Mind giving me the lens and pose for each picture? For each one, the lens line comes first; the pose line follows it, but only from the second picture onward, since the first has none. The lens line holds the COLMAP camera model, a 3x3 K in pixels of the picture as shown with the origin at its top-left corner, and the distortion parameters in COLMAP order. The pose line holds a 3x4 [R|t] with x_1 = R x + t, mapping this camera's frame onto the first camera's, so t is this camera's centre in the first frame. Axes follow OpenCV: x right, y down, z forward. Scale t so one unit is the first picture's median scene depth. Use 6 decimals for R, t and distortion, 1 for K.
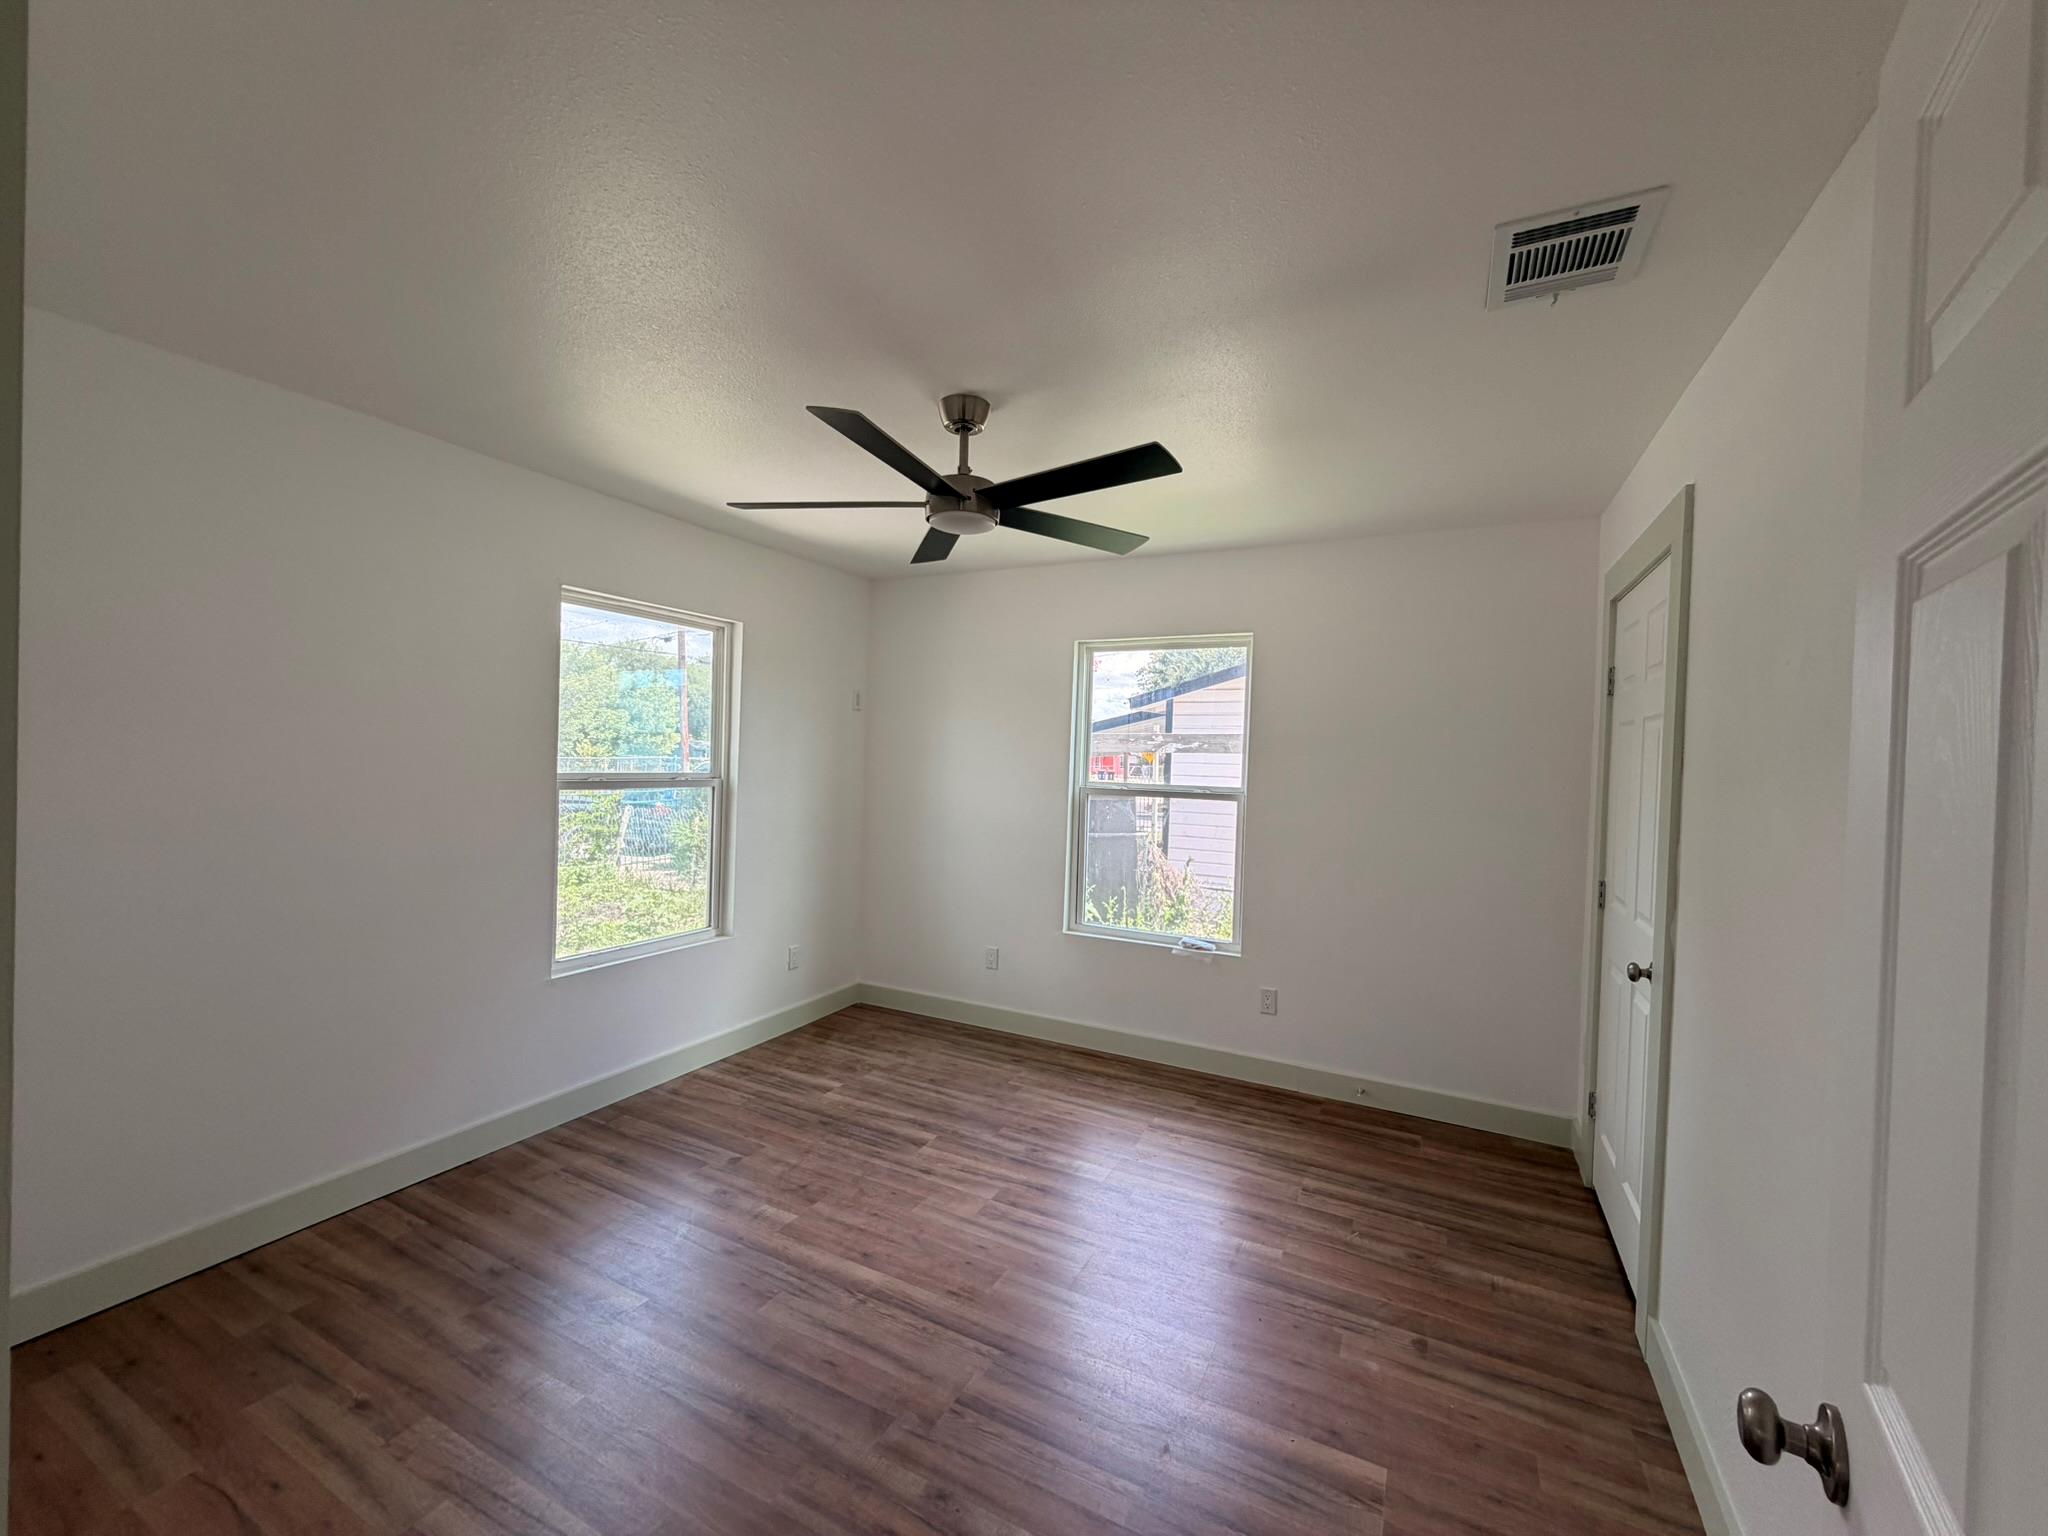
lens RADIAL K [[820.8, 0, 1024.0], [0, 820.8, 768.0], [0, 0, 1]] dist [0.000960, 0.000089]
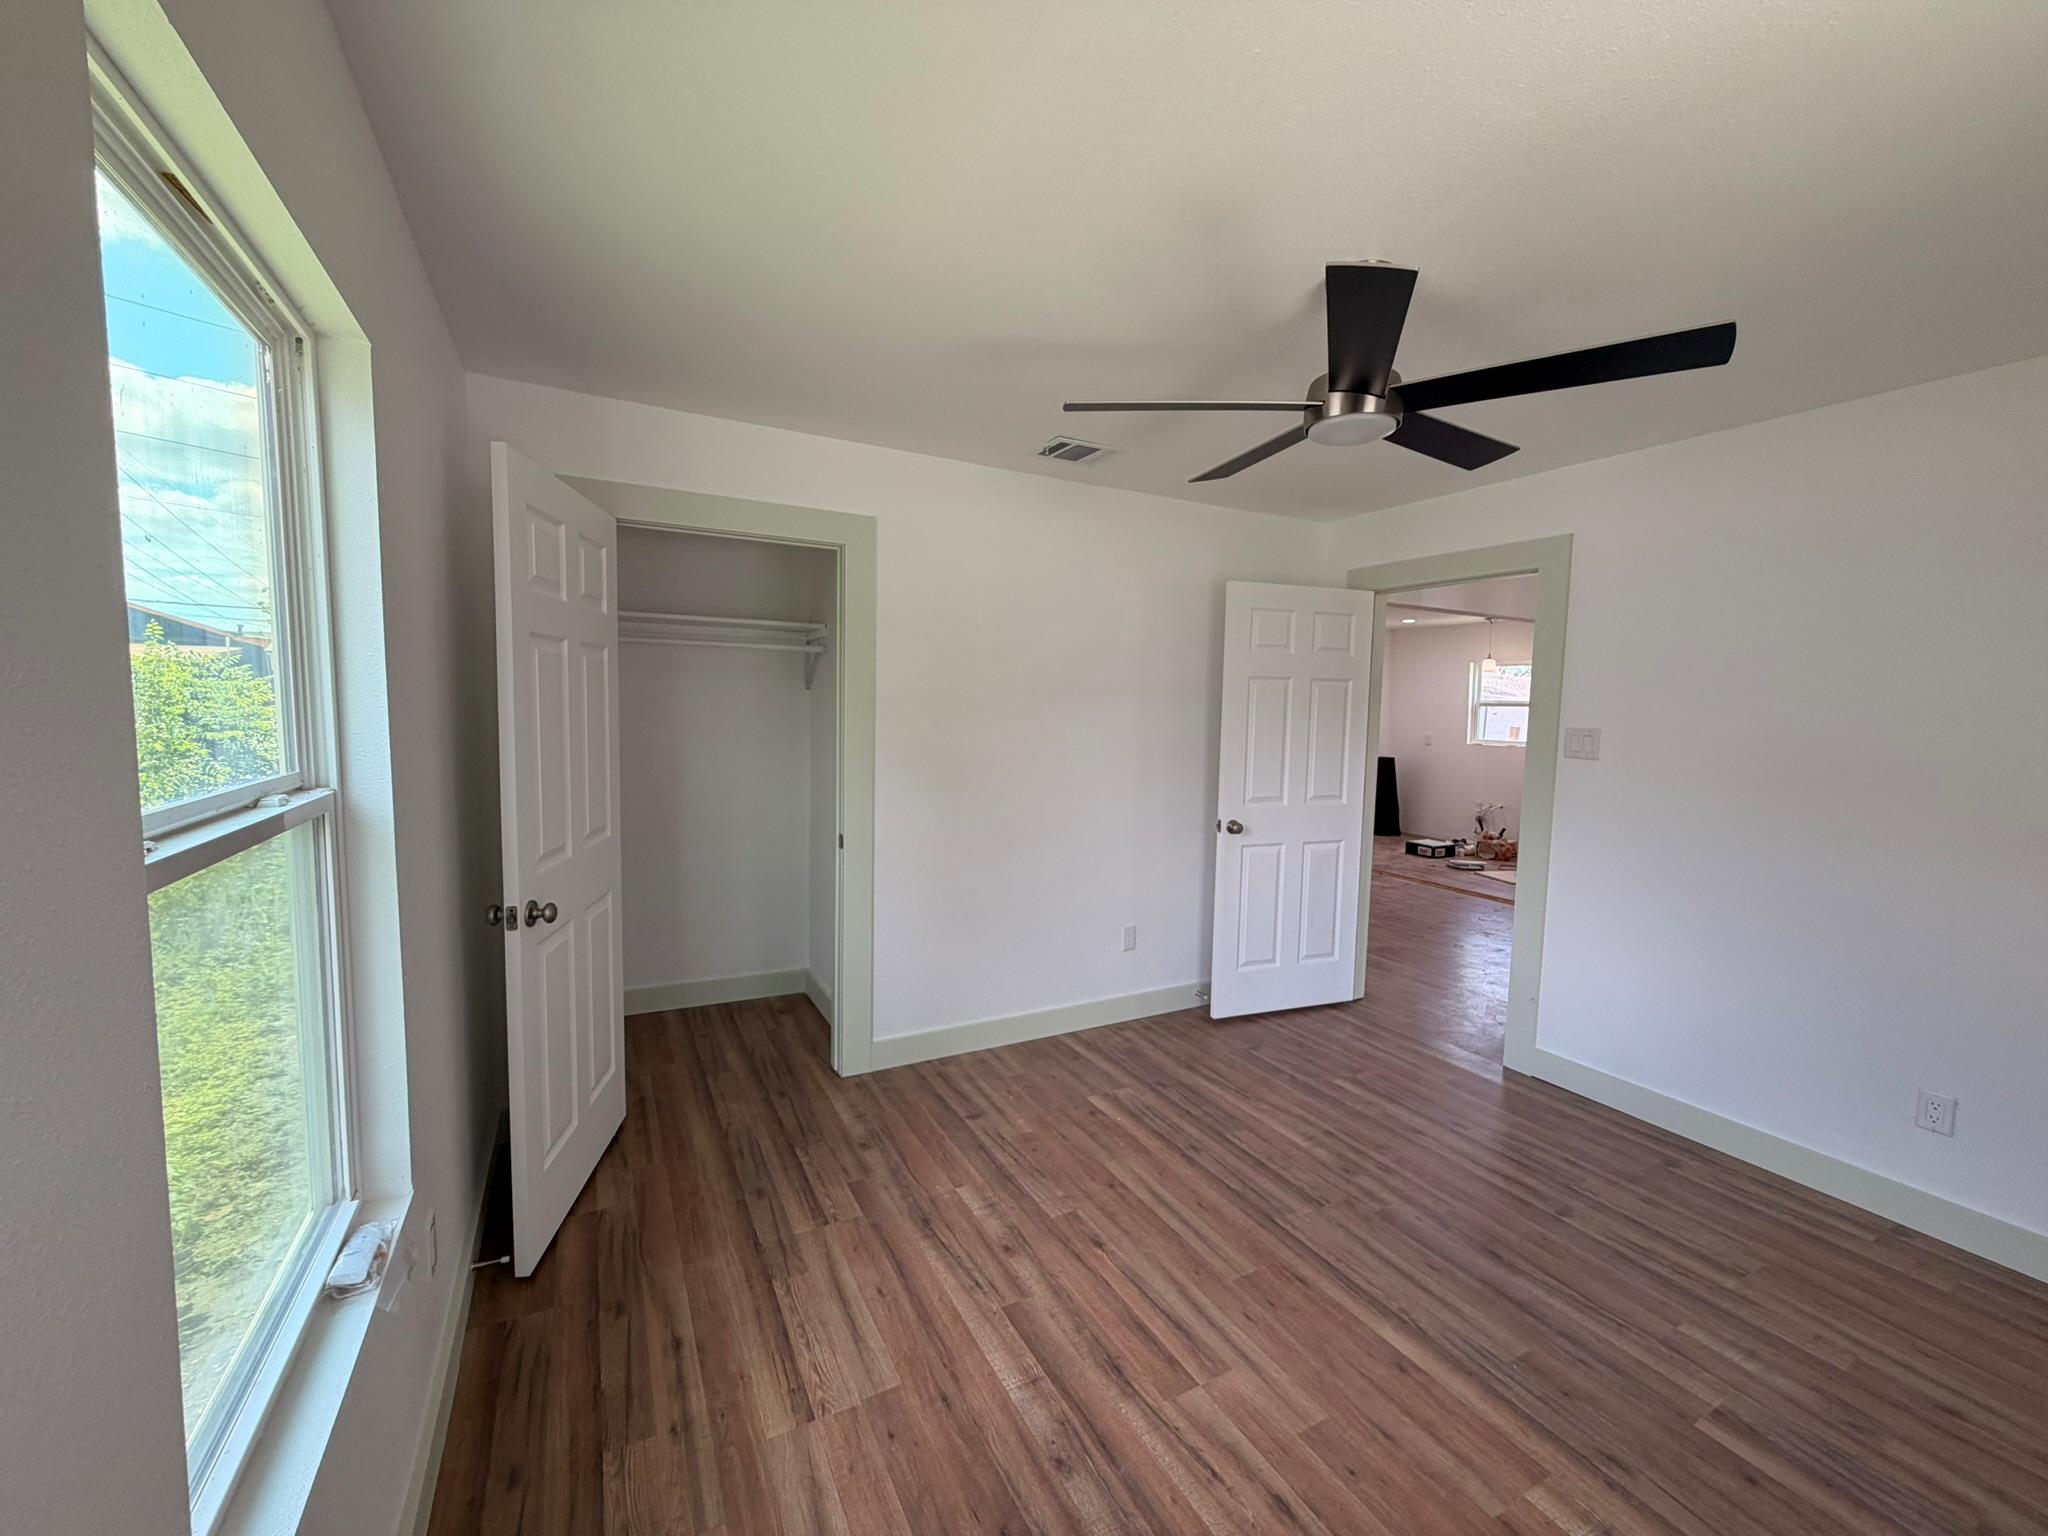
lens RADIAL K [[820.8, 0, 1024.0], [0, 820.8, 768.0], [0, 0, 1]] dist [0.000960, 0.000089]
pose [[-0.820948, -0.091128, 0.563684, -0.255082], [-0.036834, 0.993578, 0.106982, -0.036905], [-0.569813, 0.067064, -0.819033, 1.606279]]
